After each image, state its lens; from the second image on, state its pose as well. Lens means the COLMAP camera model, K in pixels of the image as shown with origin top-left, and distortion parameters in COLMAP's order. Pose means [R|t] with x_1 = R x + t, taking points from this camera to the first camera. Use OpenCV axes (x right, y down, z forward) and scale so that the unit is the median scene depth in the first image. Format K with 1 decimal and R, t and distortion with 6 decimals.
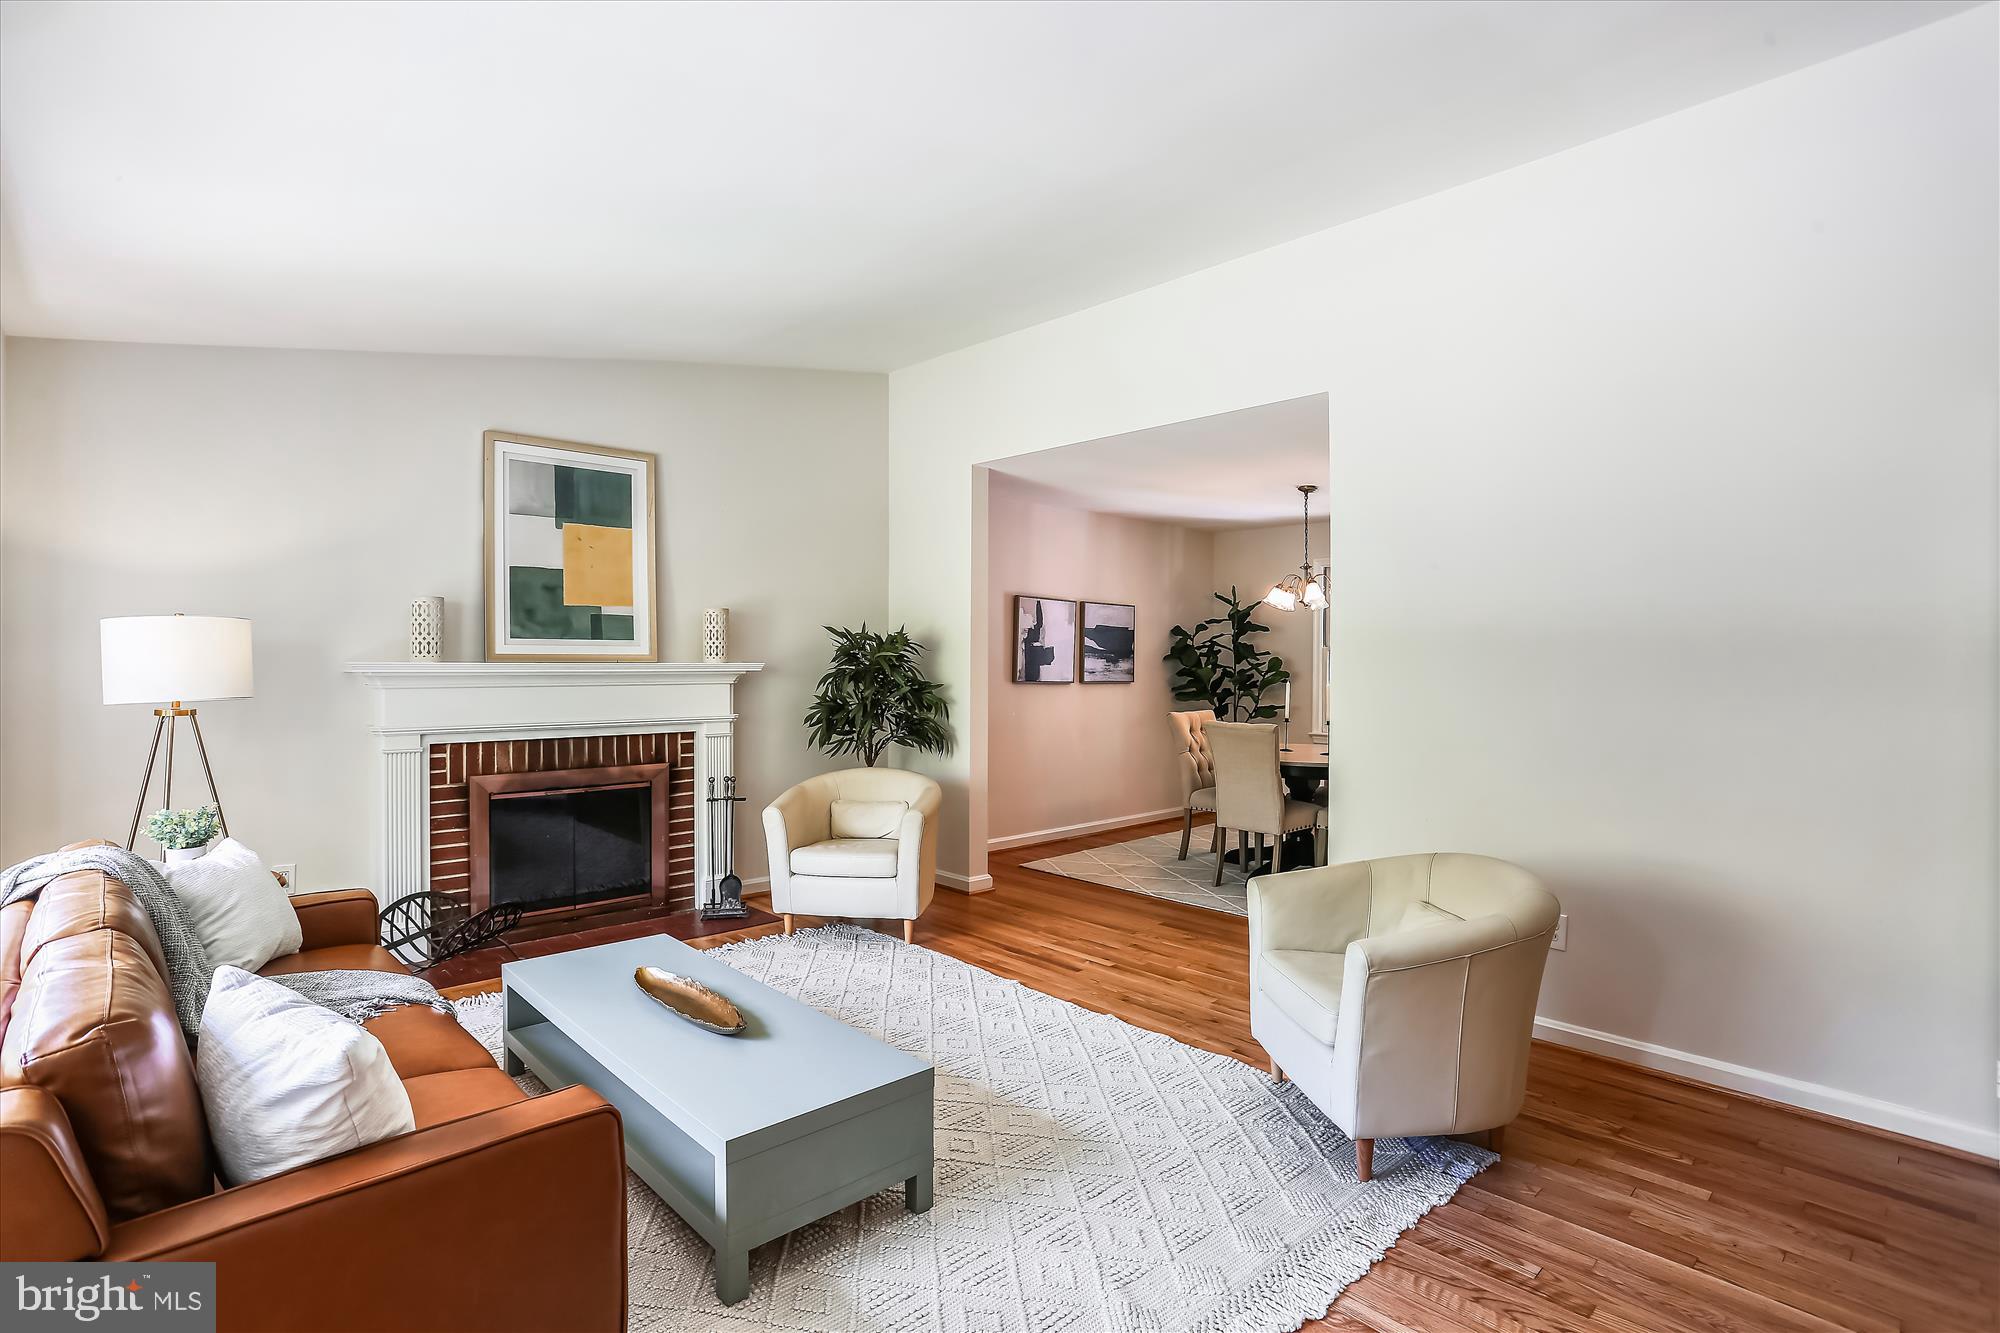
lens RADIAL K [[953.9, 0, 995.0], [0, 953.9, 655.9], [0, 0, 1]] dist [-0.015724, 0.004335]
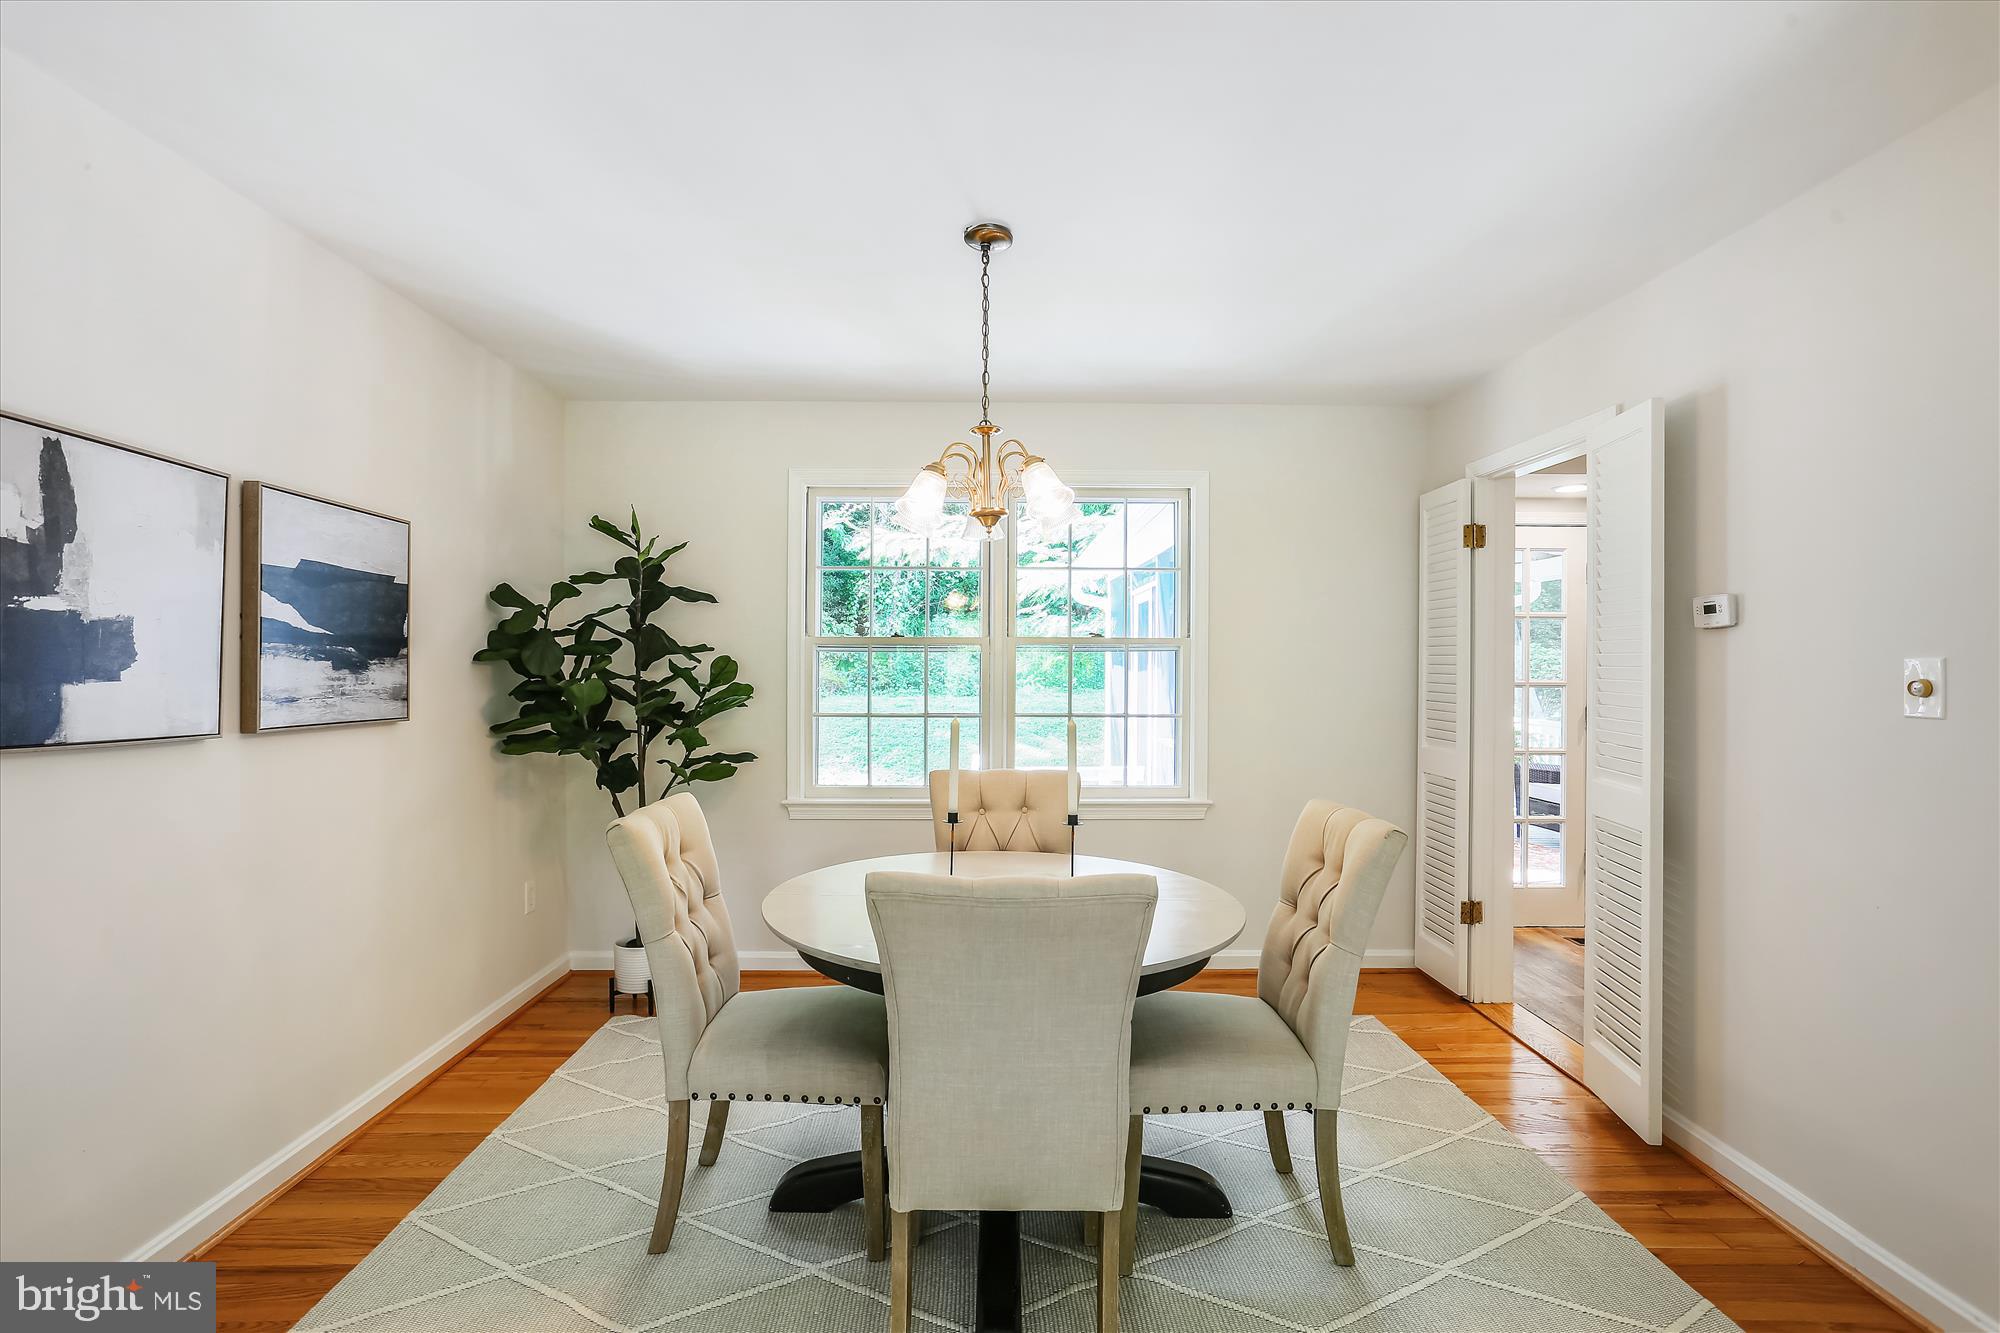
lens RADIAL K [[953.9, 0, 1010.7], [0, 953.9, 663.0], [0, 0, 1]] dist [-0.015724, 0.004335]
pose [[0.679304, -0.004790, 0.733842, 0.031063], [0.000590, 0.999982, 0.005981, 0.002654], [-0.733857, -0.003630, 0.679294, 0.582499]]
